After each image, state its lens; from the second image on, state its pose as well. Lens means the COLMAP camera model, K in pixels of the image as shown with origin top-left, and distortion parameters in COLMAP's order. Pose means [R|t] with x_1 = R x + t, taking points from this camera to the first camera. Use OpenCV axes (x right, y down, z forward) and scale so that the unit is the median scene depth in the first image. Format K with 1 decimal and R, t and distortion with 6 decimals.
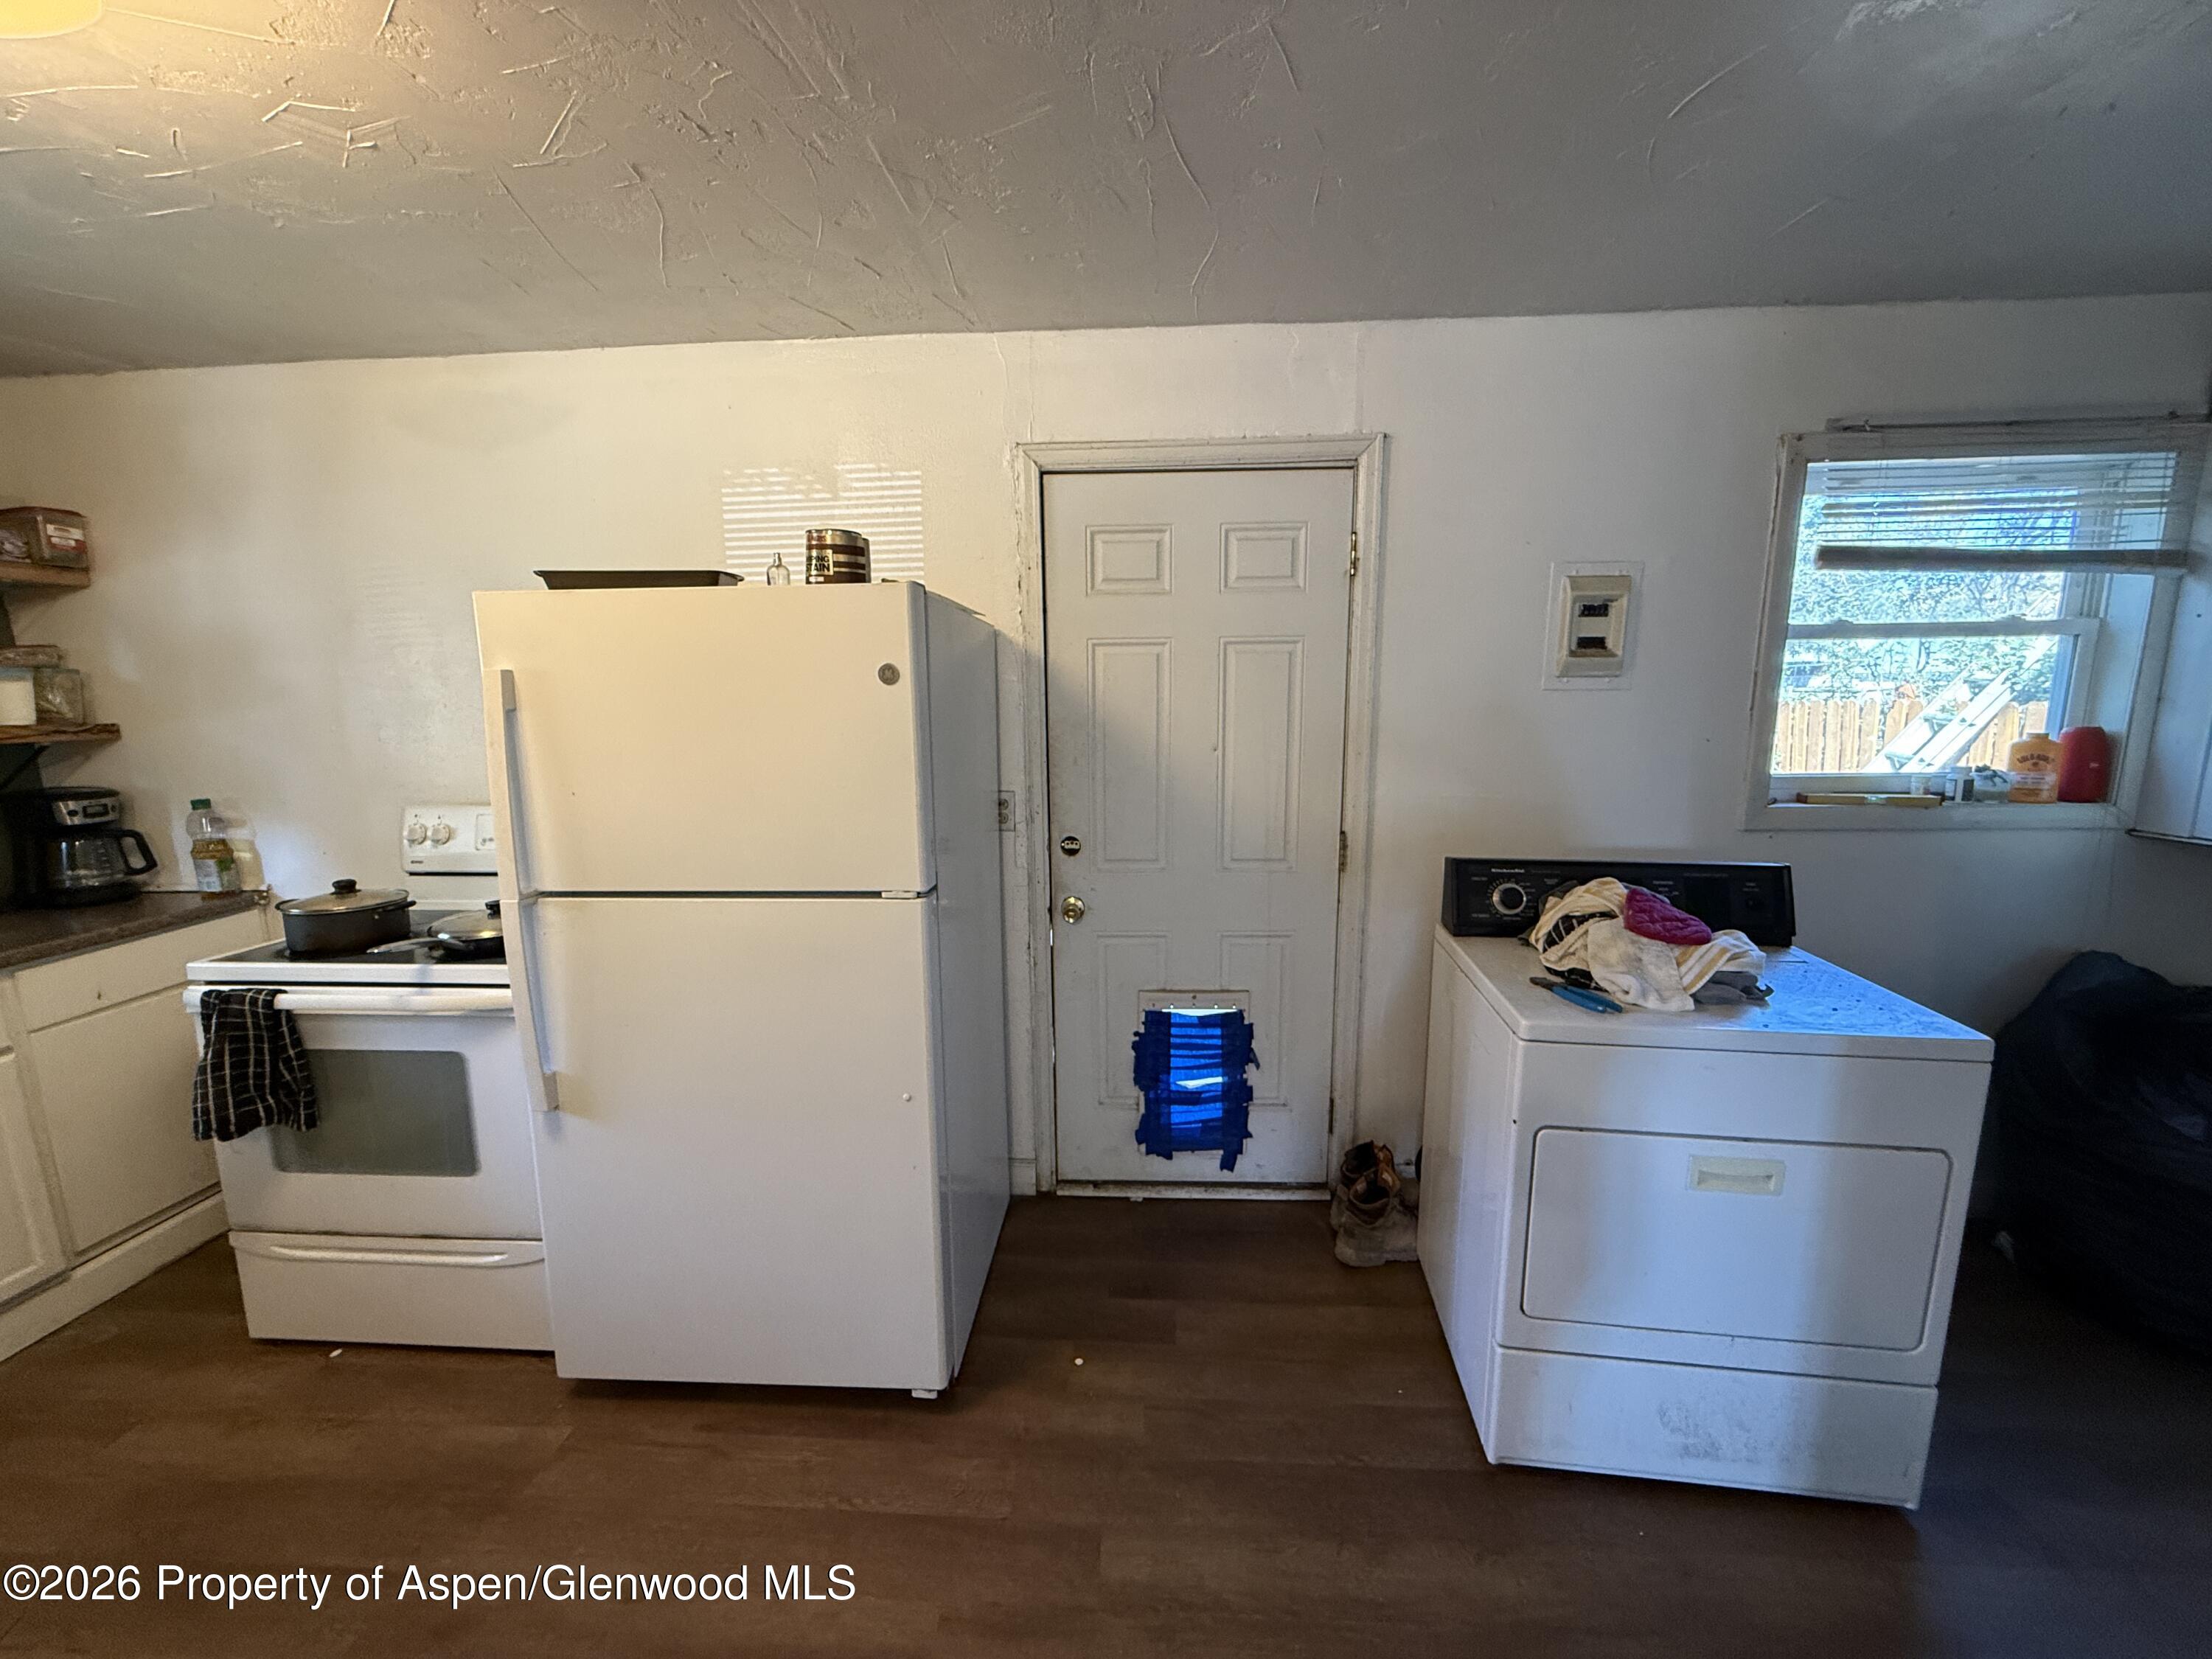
lens RADIAL K [[878.7, 0, 1101.4], [0, 878.7, 835.7], [0, 0, 1]] dist [-0.001132, 0.000373]
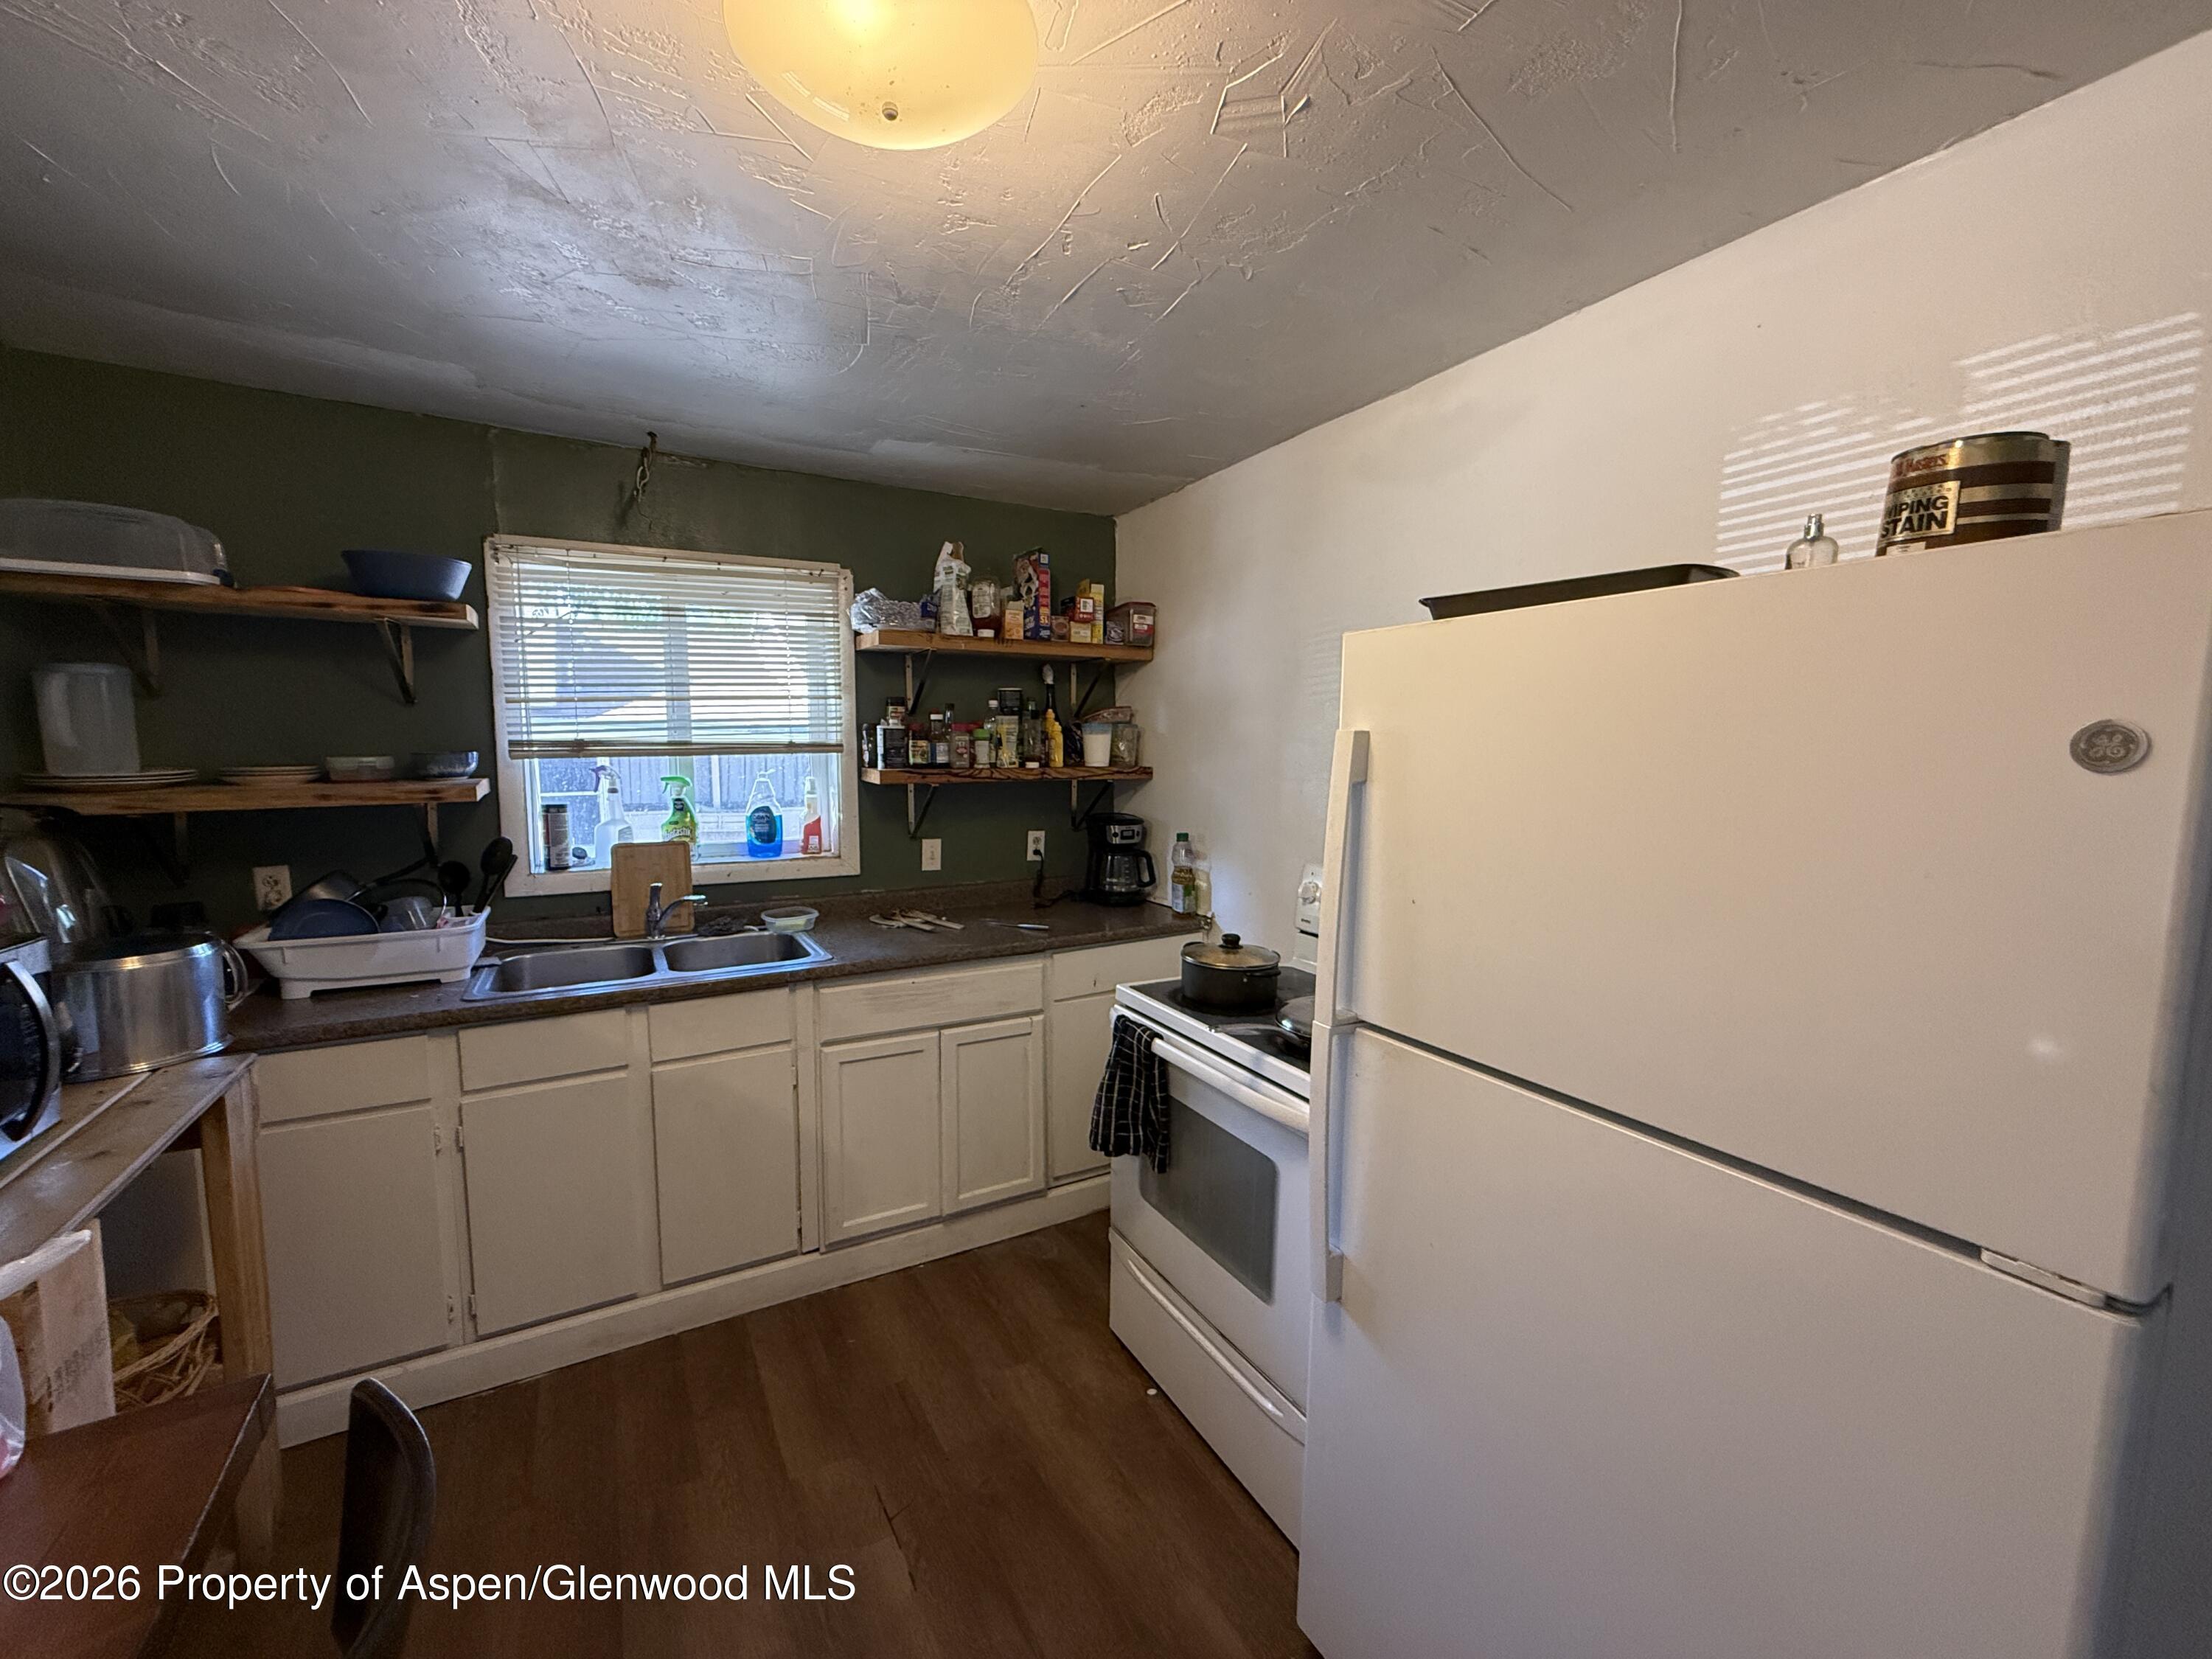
lens RADIAL K [[878.7, 0, 1101.4], [0, 878.7, 835.7], [0, 0, 1]] dist [-0.001132, 0.000373]
pose [[0.541995, 0.104528, -0.833856, -0.124350], [-0.147372, 0.988681, 0.028146, -0.071047], [0.827359, 0.107632, 0.551264, 0.328639]]
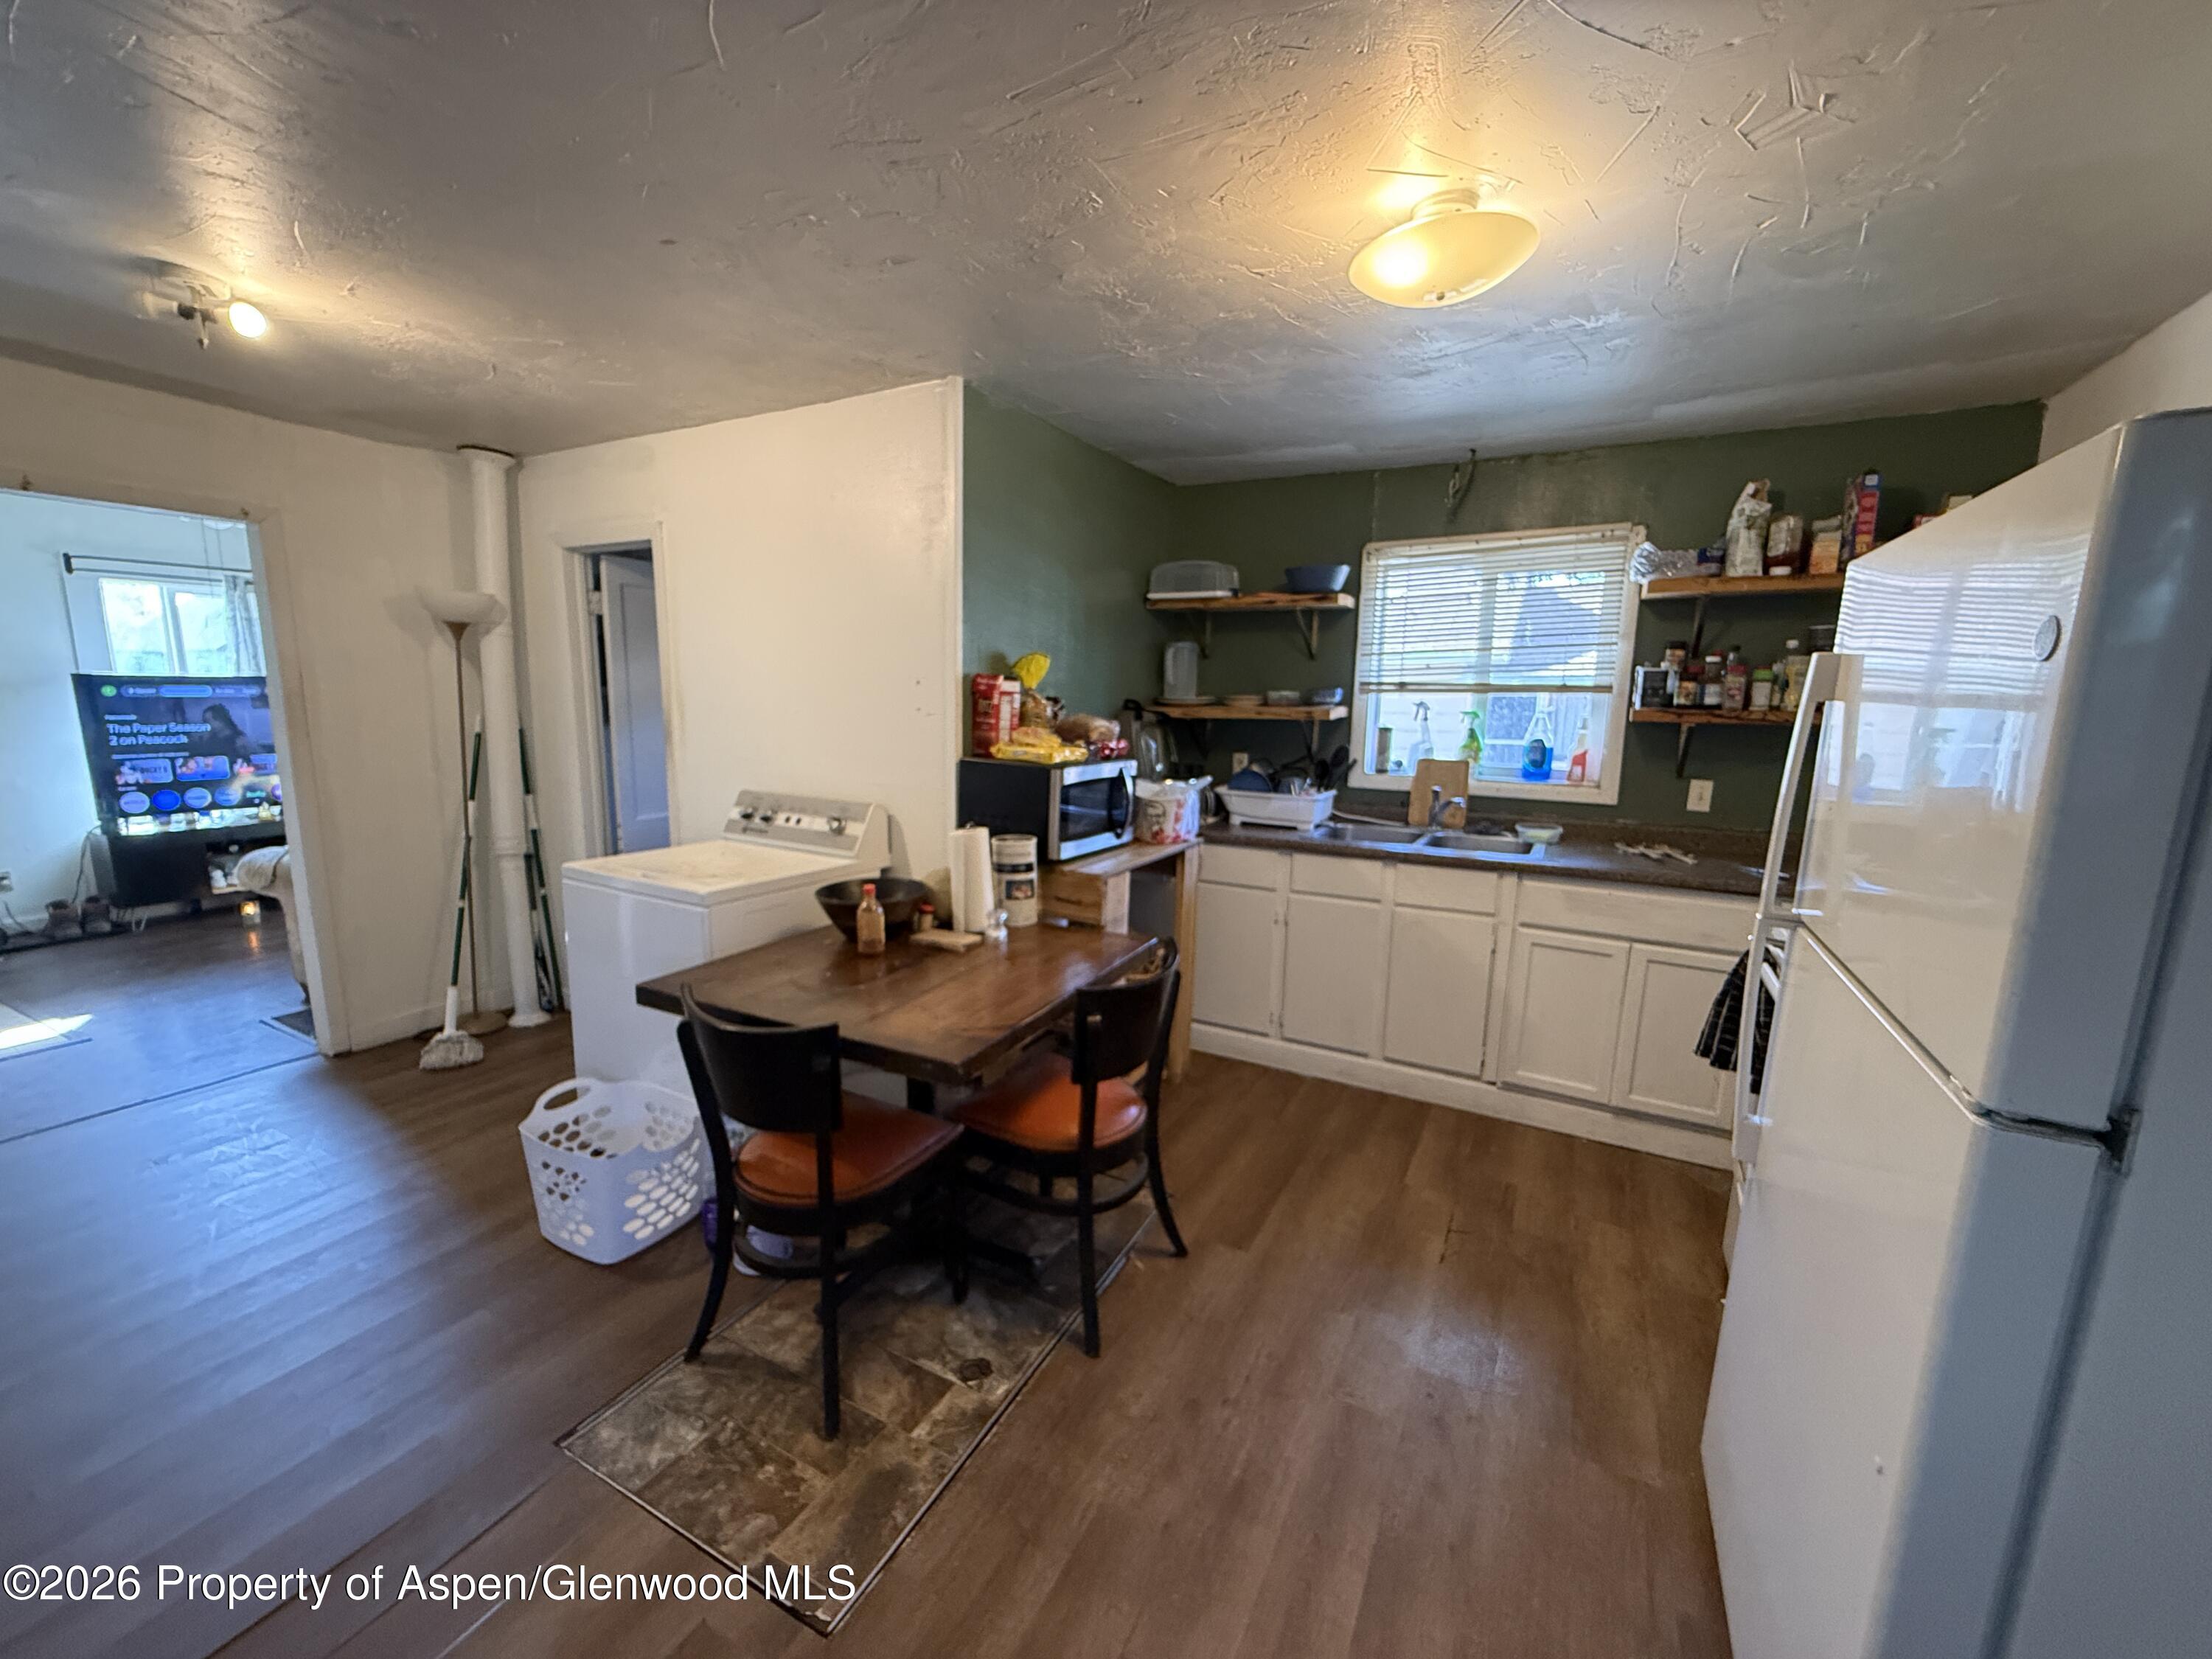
lens RADIAL K [[878.7, 0, 1101.4], [0, 878.7, 835.7], [0, 0, 1]] dist [-0.001132, 0.000373]
pose [[-0.425940, 0.155795, -0.891237, 0.326476], [-0.154326, 0.958116, 0.241241, -0.097917], [0.891493, 0.240295, -0.384057, 0.612843]]
